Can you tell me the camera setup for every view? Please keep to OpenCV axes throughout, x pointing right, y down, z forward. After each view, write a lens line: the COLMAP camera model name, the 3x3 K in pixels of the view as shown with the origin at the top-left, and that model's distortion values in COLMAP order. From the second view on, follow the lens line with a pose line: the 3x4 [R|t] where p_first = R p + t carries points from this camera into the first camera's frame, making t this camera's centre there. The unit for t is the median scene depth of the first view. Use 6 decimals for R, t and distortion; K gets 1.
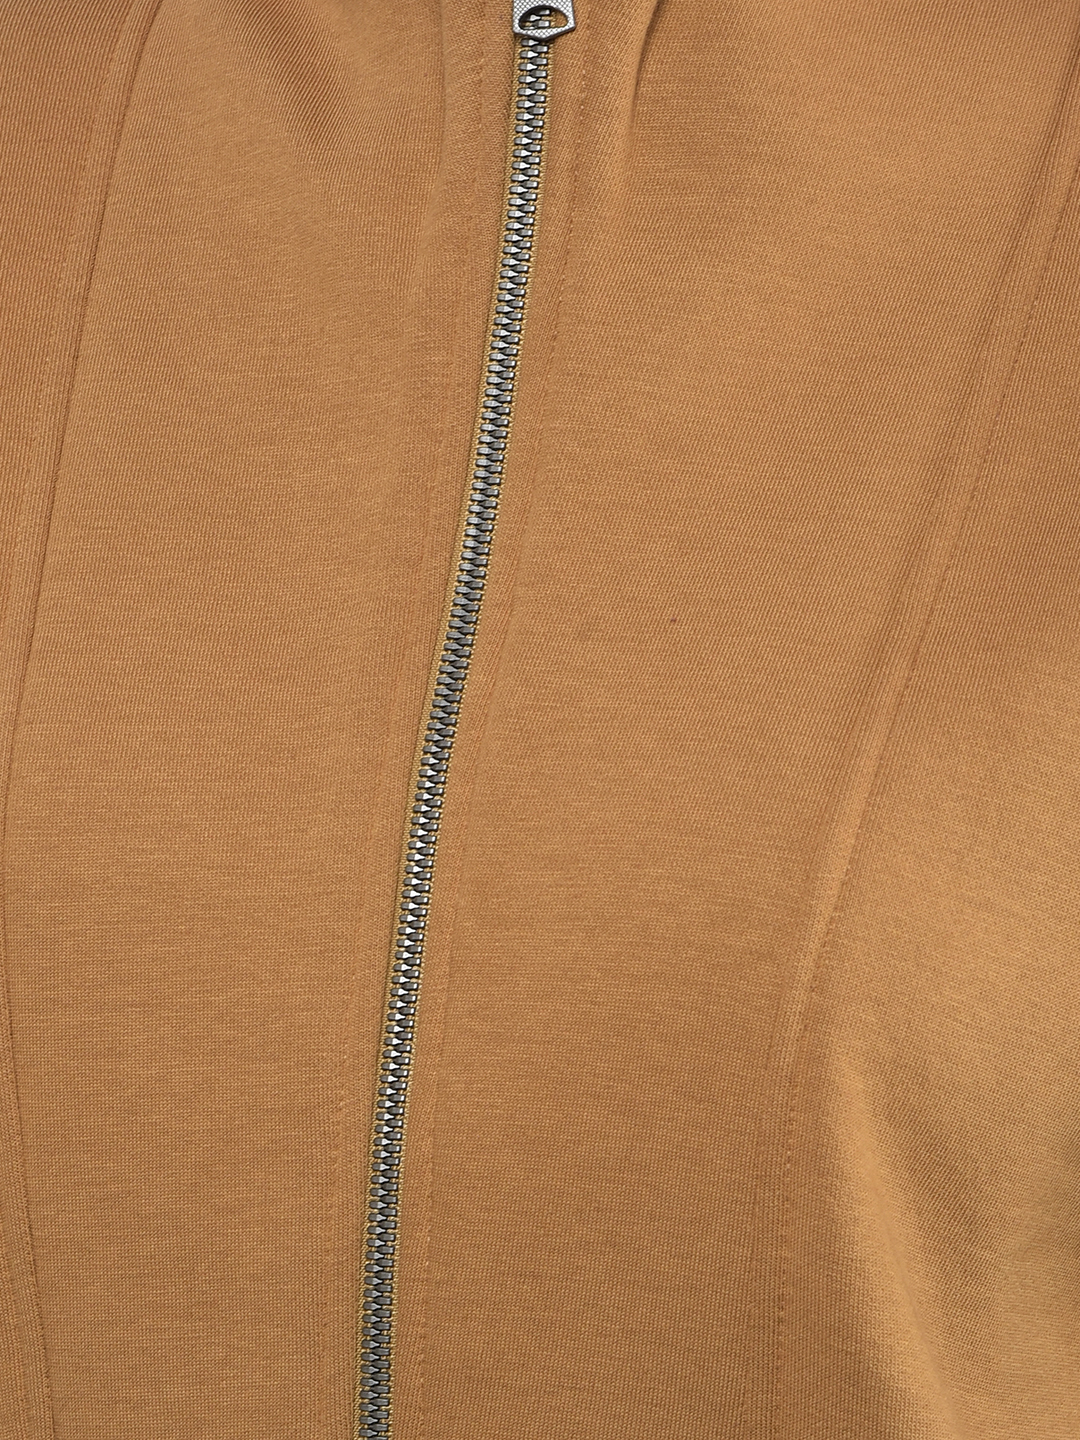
lens RADIAL K [[4420.5, 0, 540.0], [0, 4420.5, 720.3], [0, 0, 1]] dist [-0.204564, 0.000000]
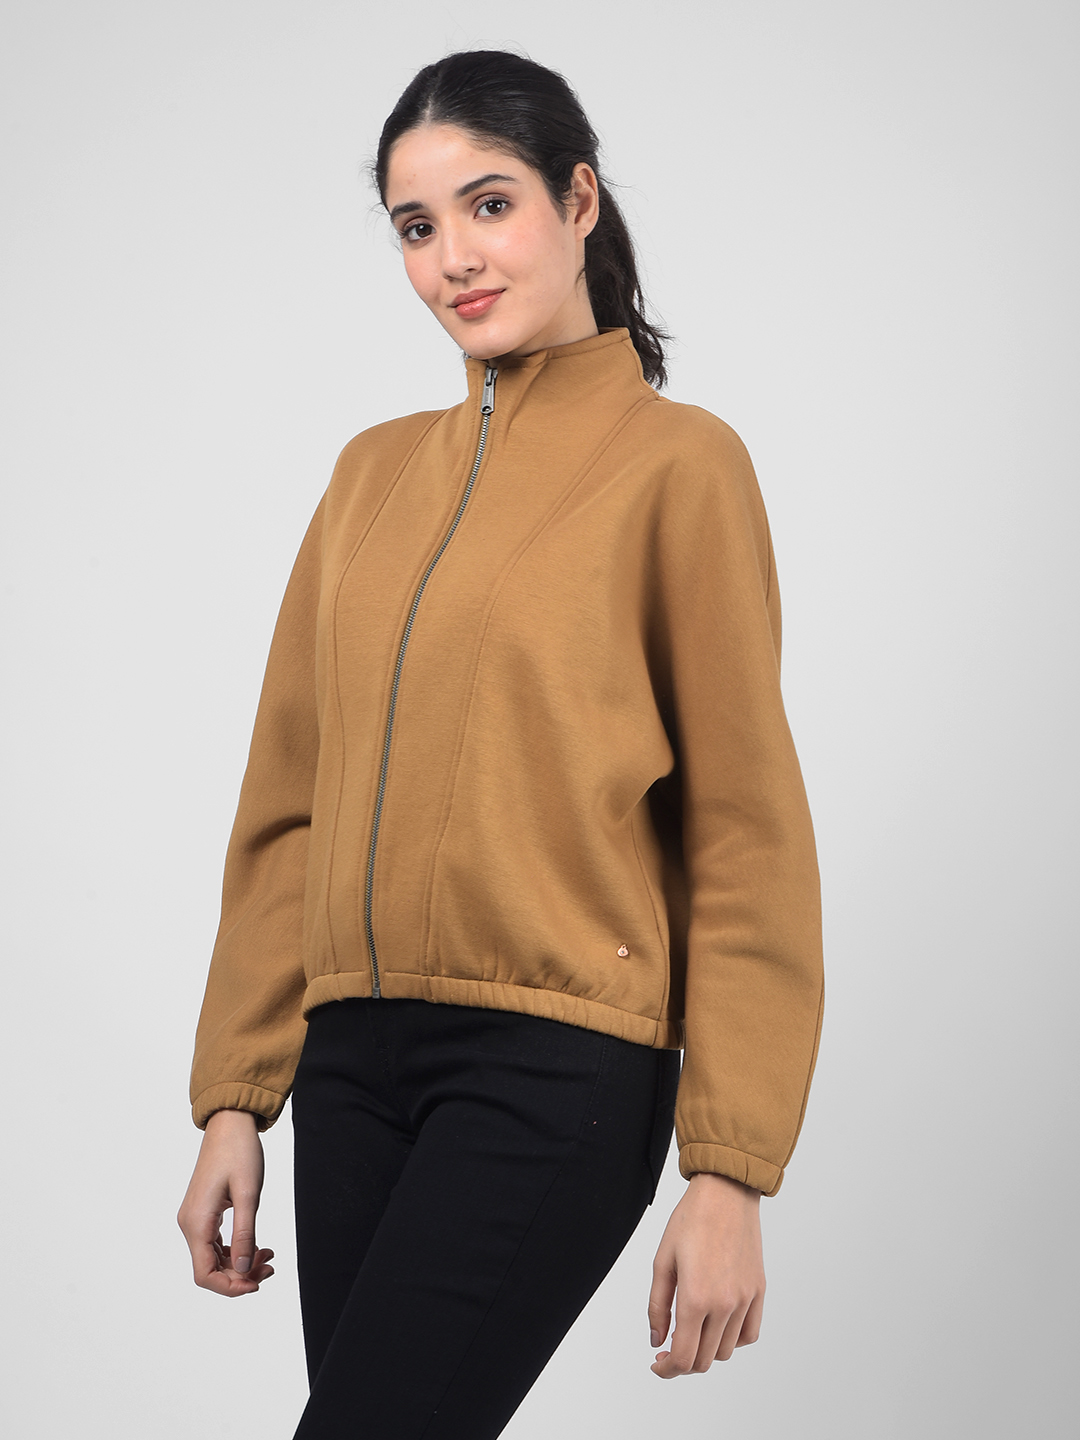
lens RADIAL K [[4193.2, 0, 539.9], [0, 4193.2, 720.0], [0, 0, 1]] dist [0.016696, 0.000000]
pose [[0.860003, -0.091147, 0.502083, -1.864502], [-0.011349, 0.980258, 0.197395, -0.615107], [-0.510163, -0.175458, 0.841991, -2.316611]]
